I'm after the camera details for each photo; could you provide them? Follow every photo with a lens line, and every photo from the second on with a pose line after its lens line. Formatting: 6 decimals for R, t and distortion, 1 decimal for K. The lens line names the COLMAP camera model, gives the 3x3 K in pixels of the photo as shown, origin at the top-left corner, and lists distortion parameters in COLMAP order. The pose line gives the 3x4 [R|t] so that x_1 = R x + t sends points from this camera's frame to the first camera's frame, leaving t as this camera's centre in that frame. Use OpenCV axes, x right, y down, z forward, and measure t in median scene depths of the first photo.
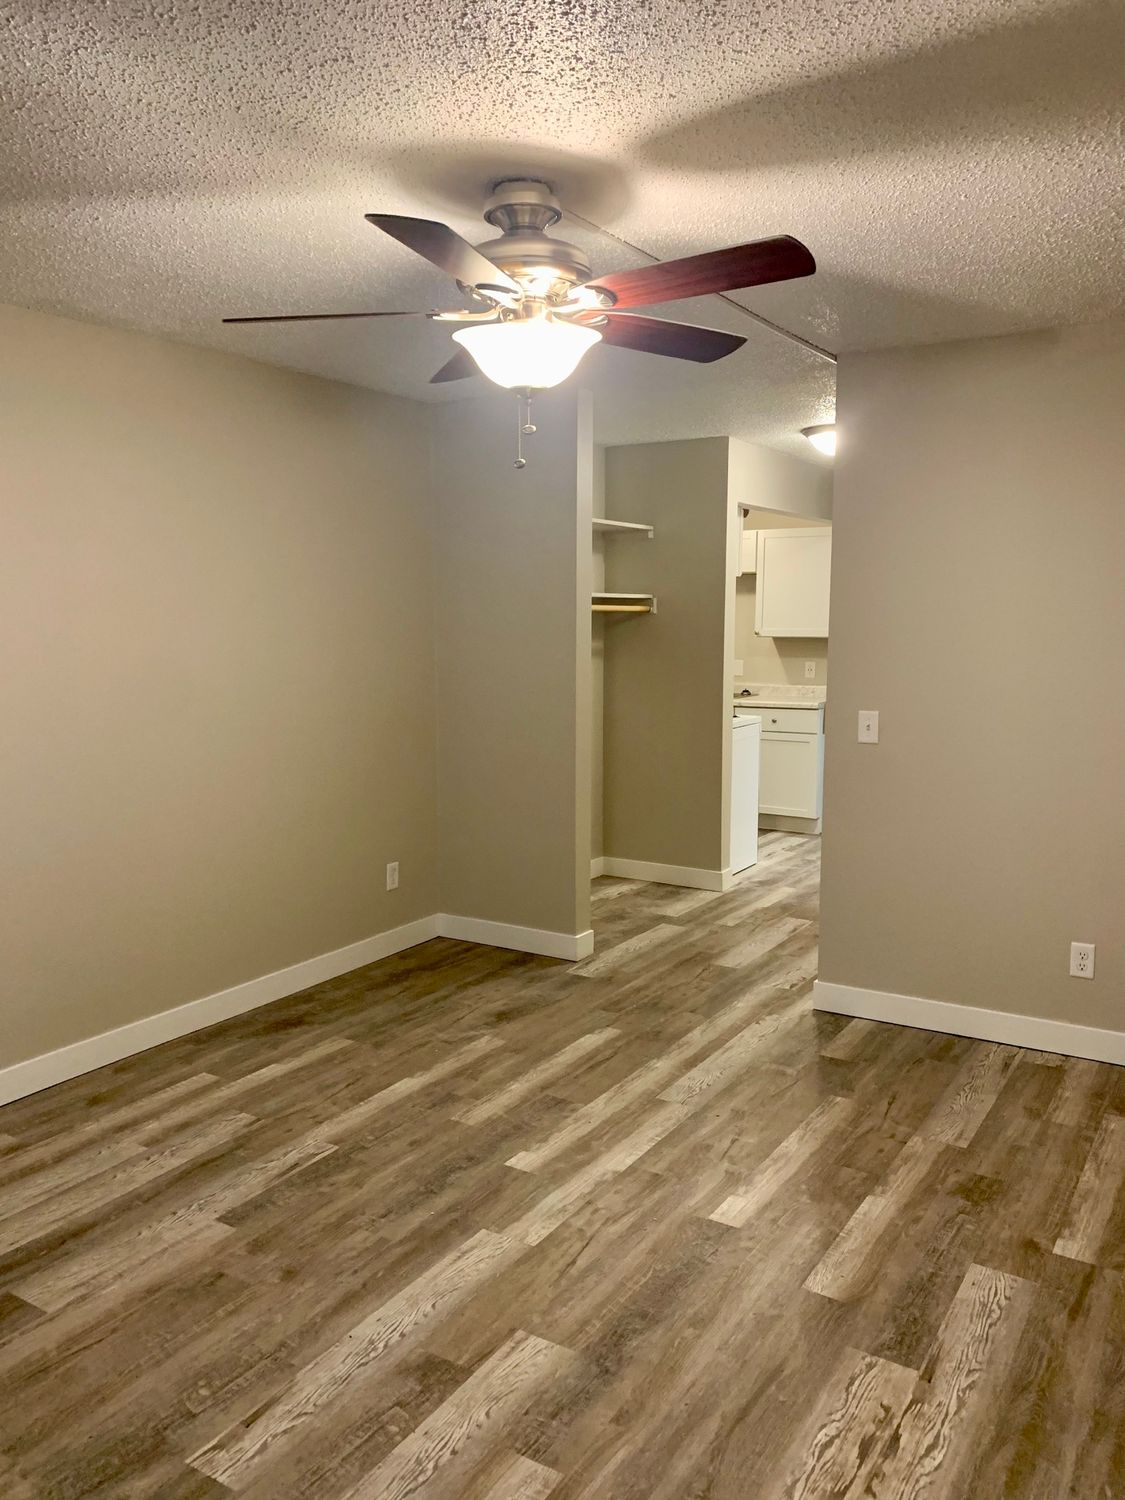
lens RADIAL K [[1152.2, 0, 569.3], [0, 1152.2, 754.8], [0, 0, 1]] dist [0.011589, -0.043781]
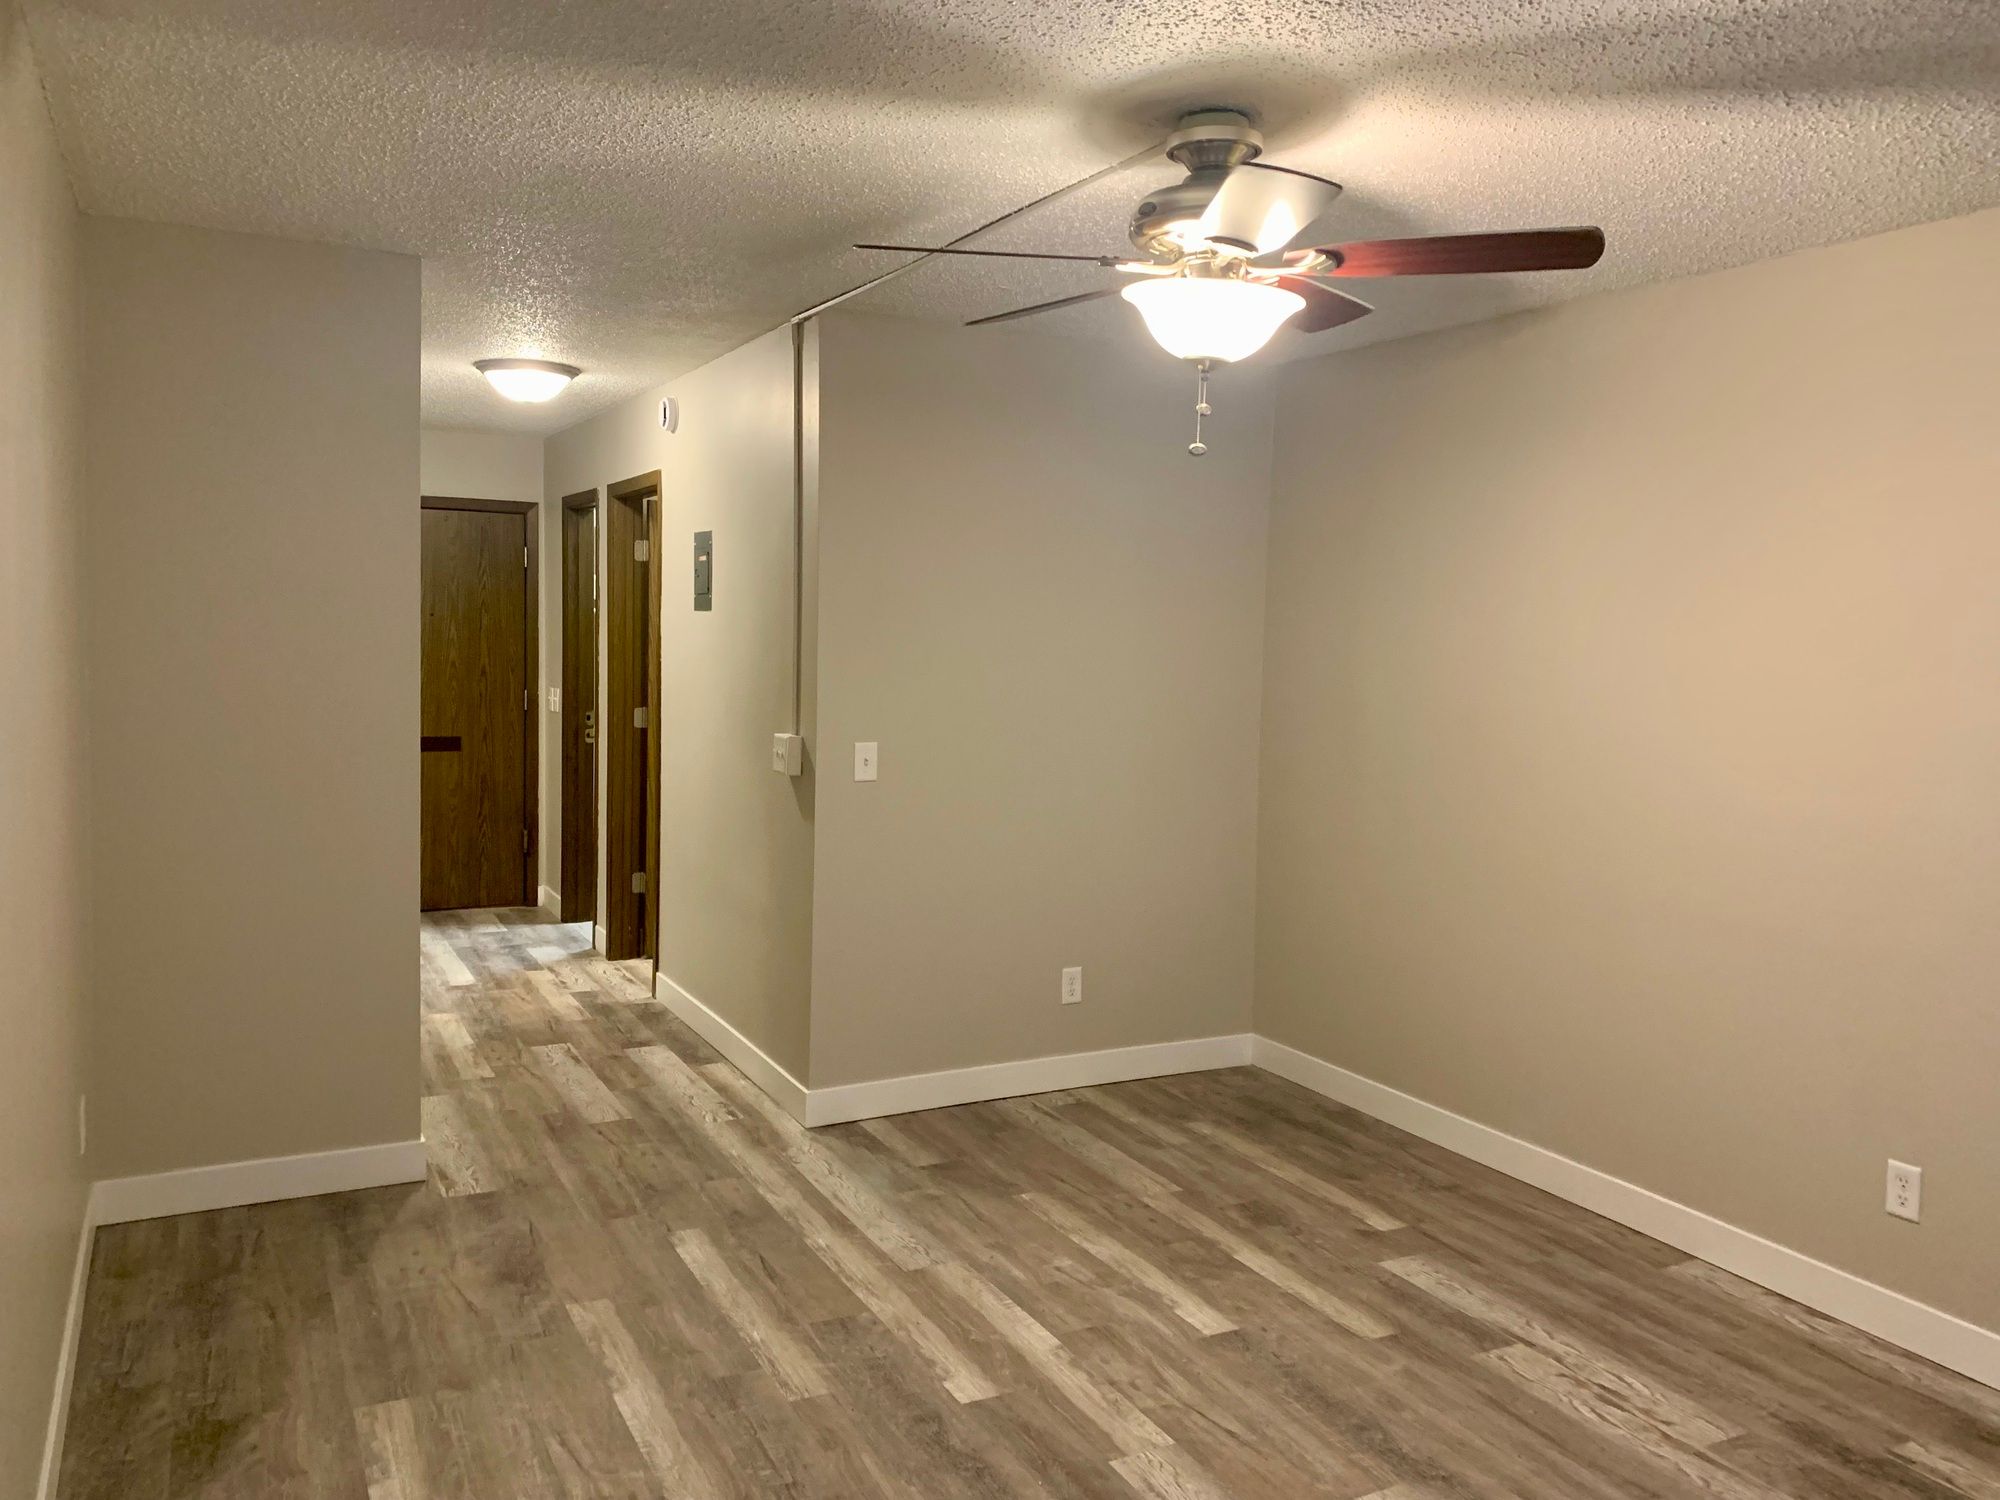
lens RADIAL K [[1536.3, 0, 1000.0], [0, 1536.3, 750.0], [0, 0, 1]] dist [0.011589, -0.043781]
pose [[0.527719, -0.071871, 0.846373, -0.696713], [0.092318, 0.995365, 0.026962, -0.062134], [-0.844387, 0.063907, 0.531908, 0.375833]]
